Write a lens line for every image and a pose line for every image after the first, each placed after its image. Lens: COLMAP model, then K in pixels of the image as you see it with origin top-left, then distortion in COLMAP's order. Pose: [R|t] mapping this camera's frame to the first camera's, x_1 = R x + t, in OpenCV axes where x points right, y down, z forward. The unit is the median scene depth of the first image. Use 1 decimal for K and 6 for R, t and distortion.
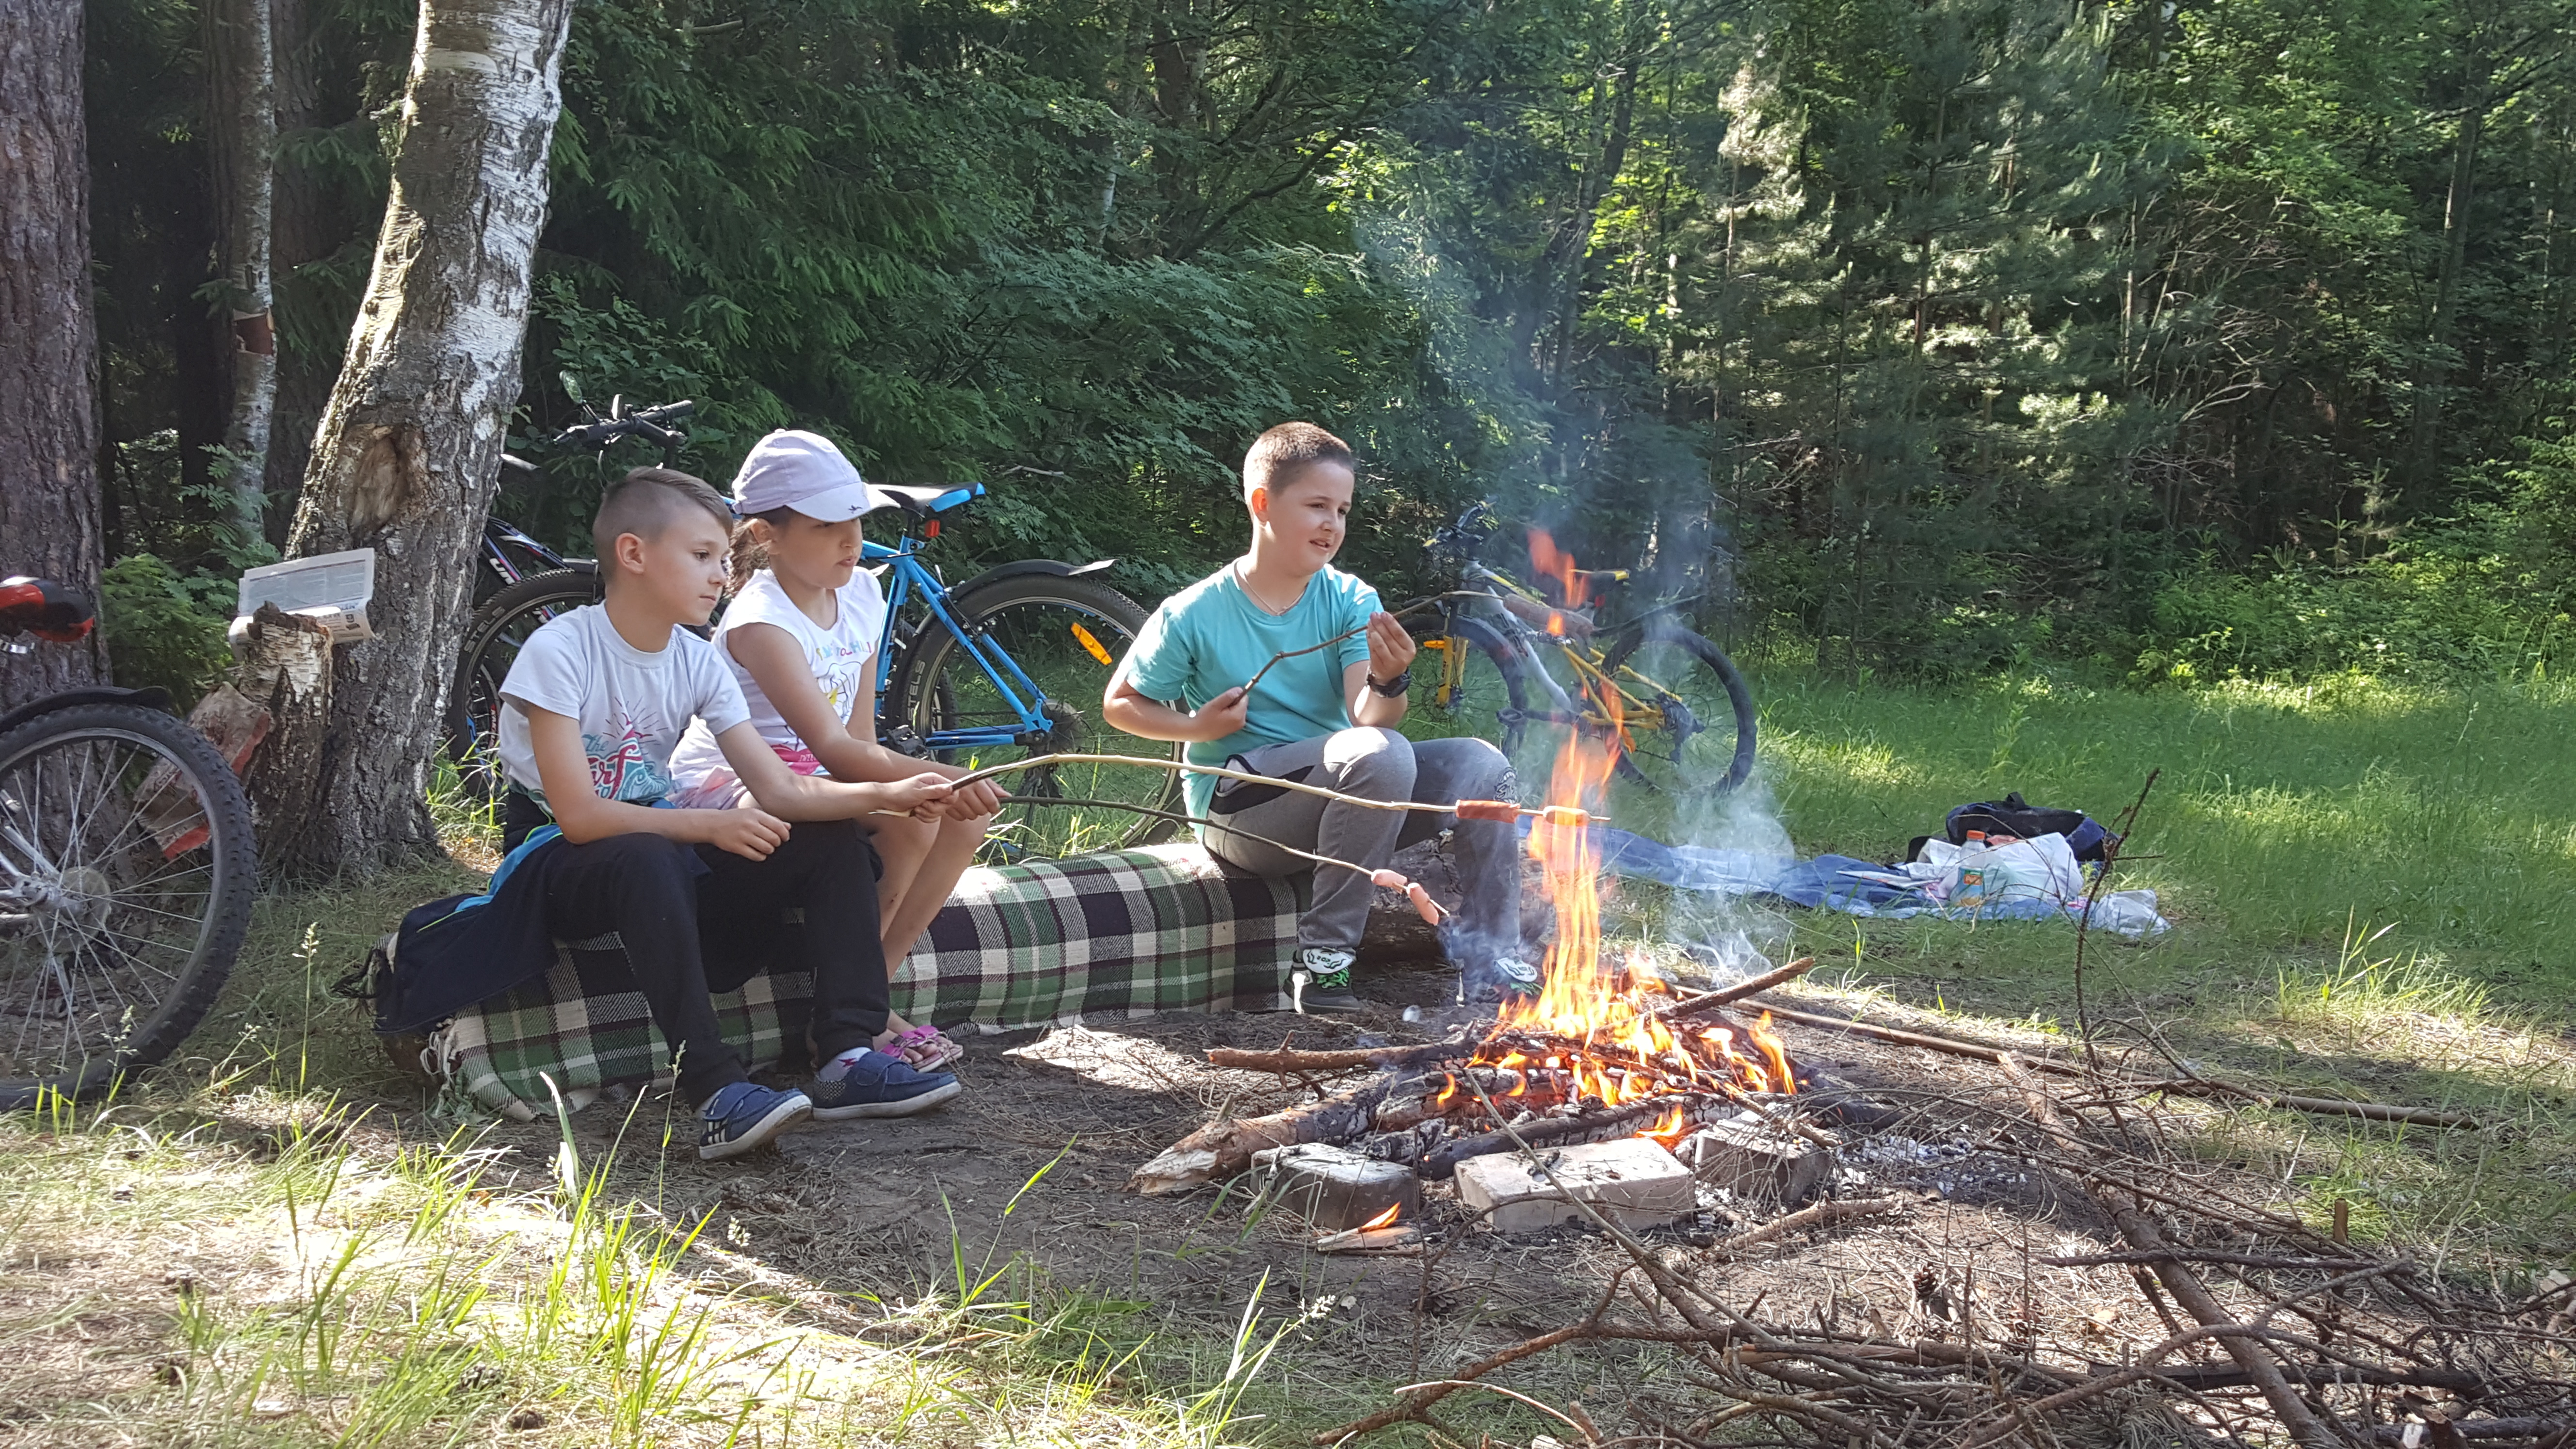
lens RADIAL K [[2355.4, 0, 1299.6], [0, 2355.4, 741.6], [0, 0, 1]] dist [-0.006226, 0.000000]
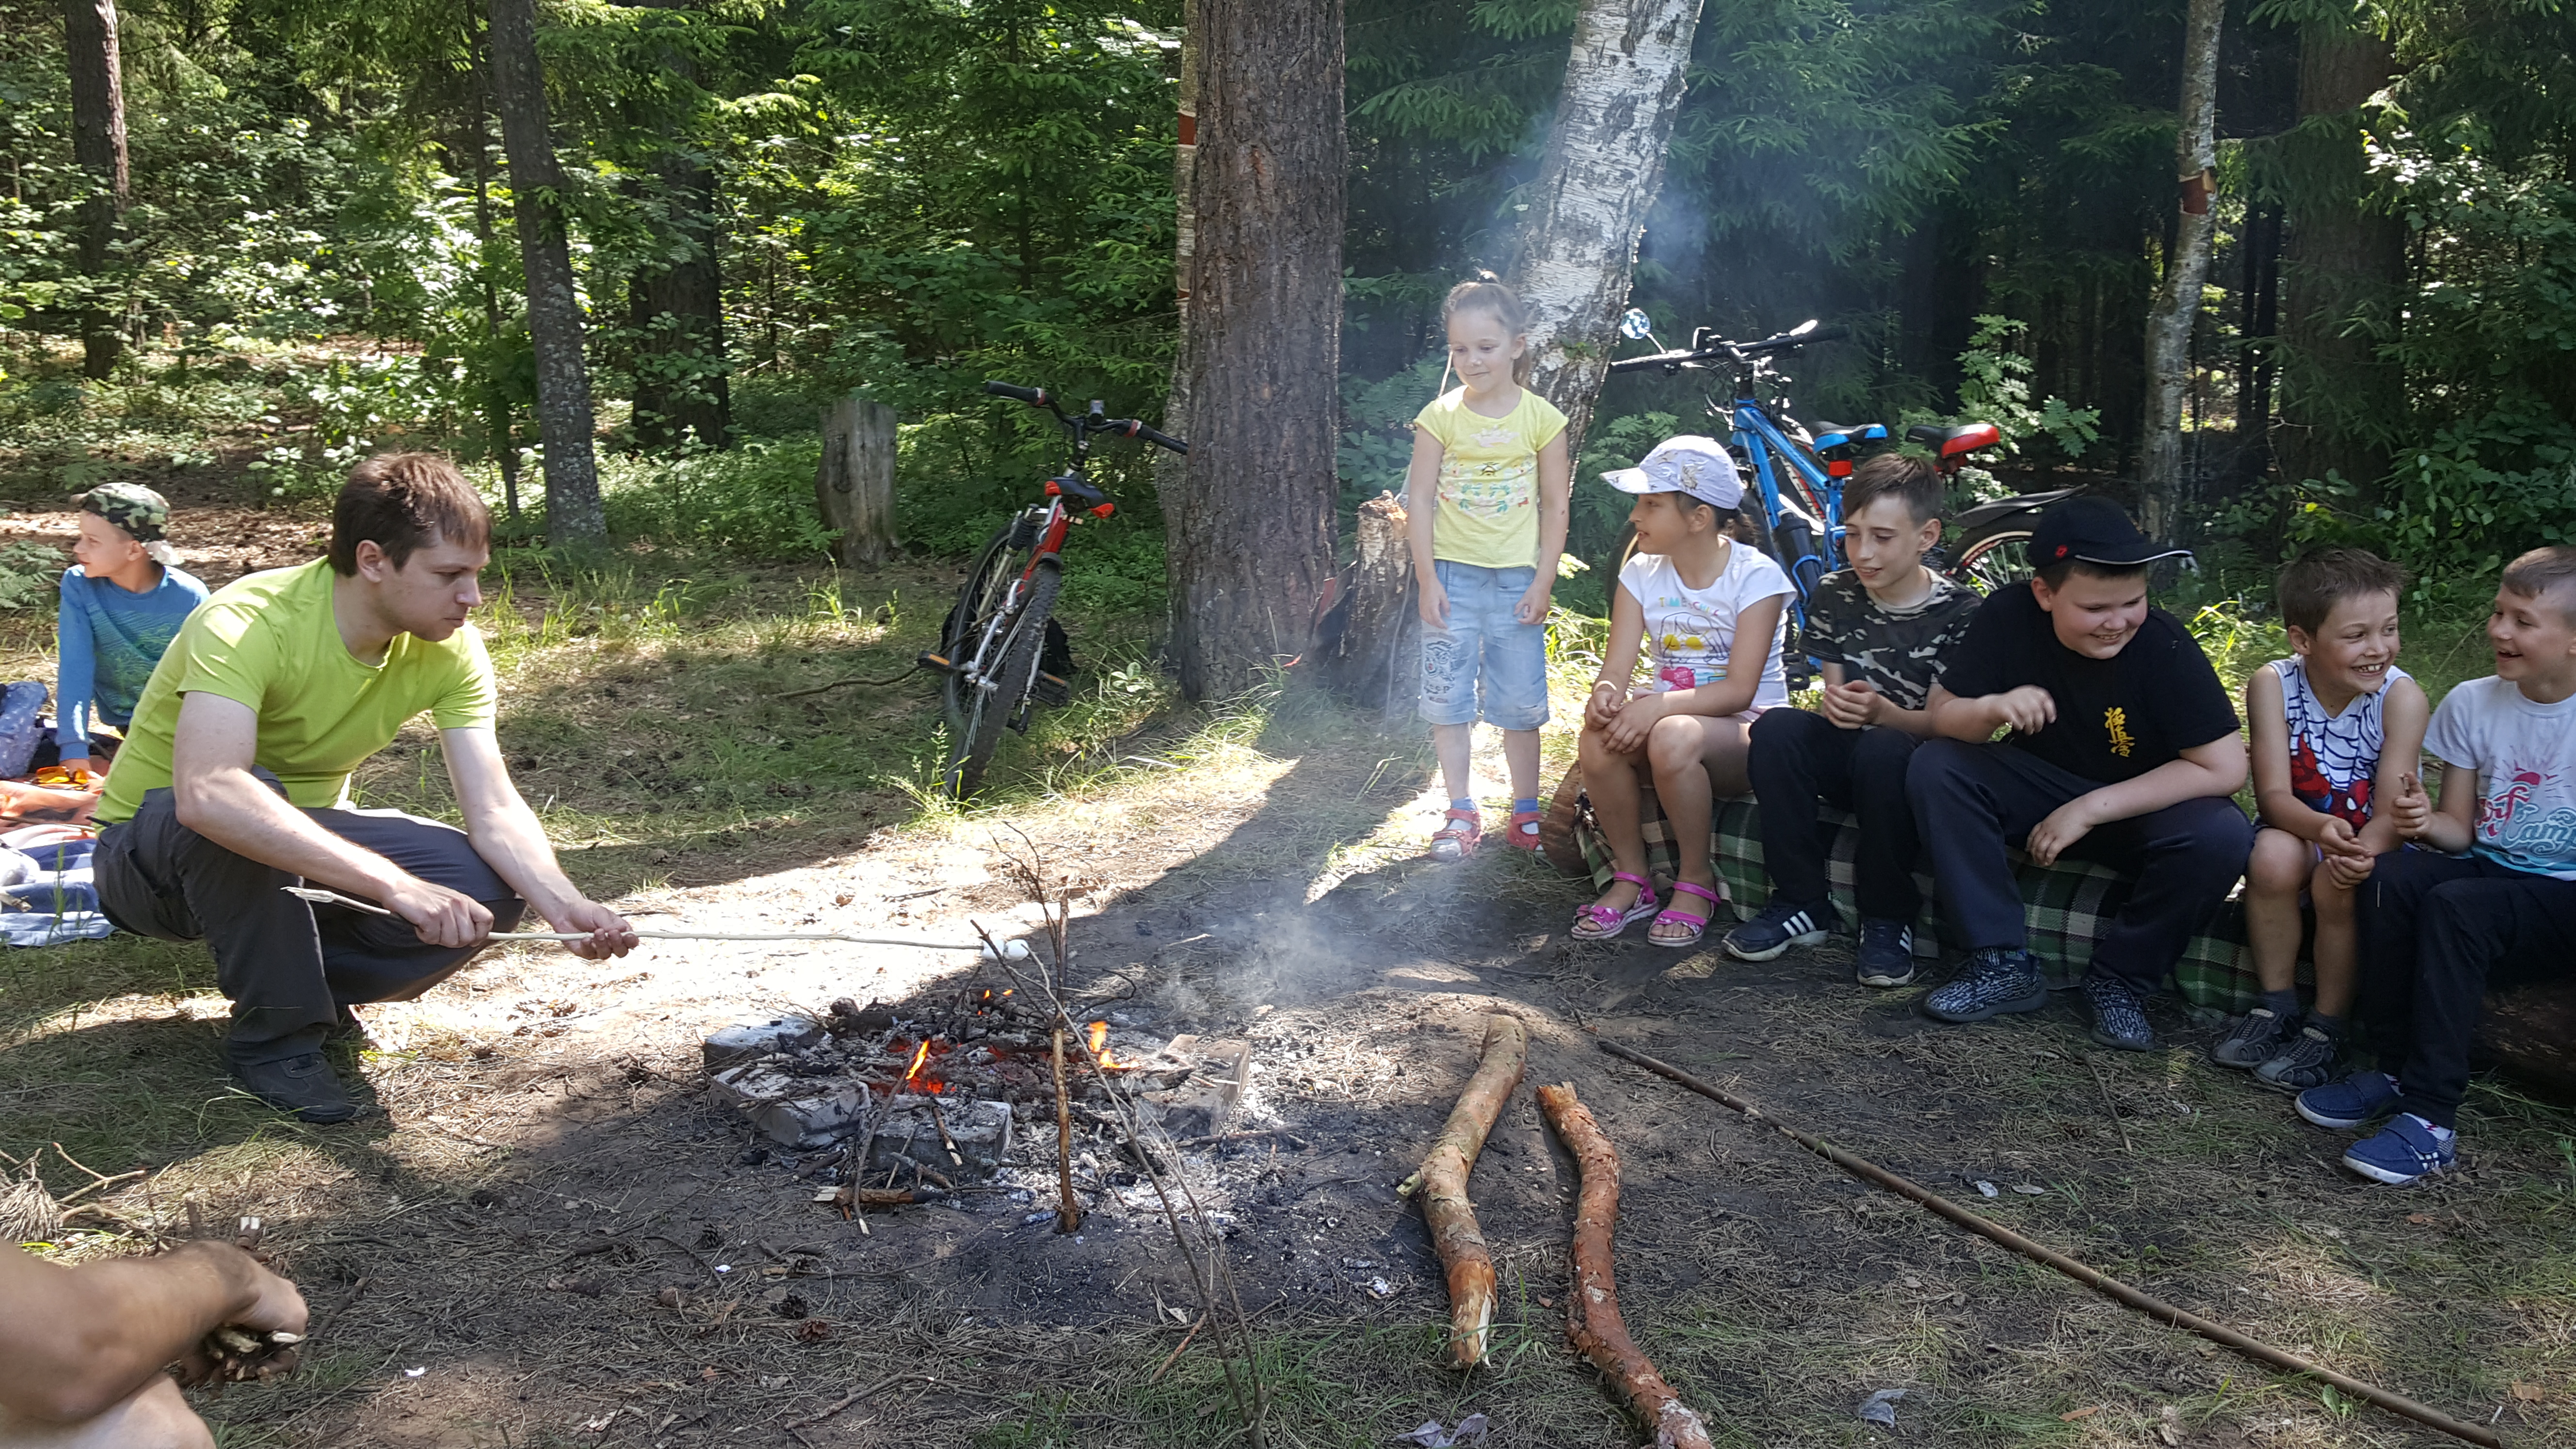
lens RADIAL K [[2355.4, 0, 1291.4], [0, 2355.4, 720.9], [0, 0, 1]] dist [-0.006226, 0.000000]
pose [[0.448394, 0.171047, -0.877318, 0.699334], [-0.093438, 0.985112, 0.144307, -0.114013], [0.888939, 0.017269, 0.457700, 0.328732]]
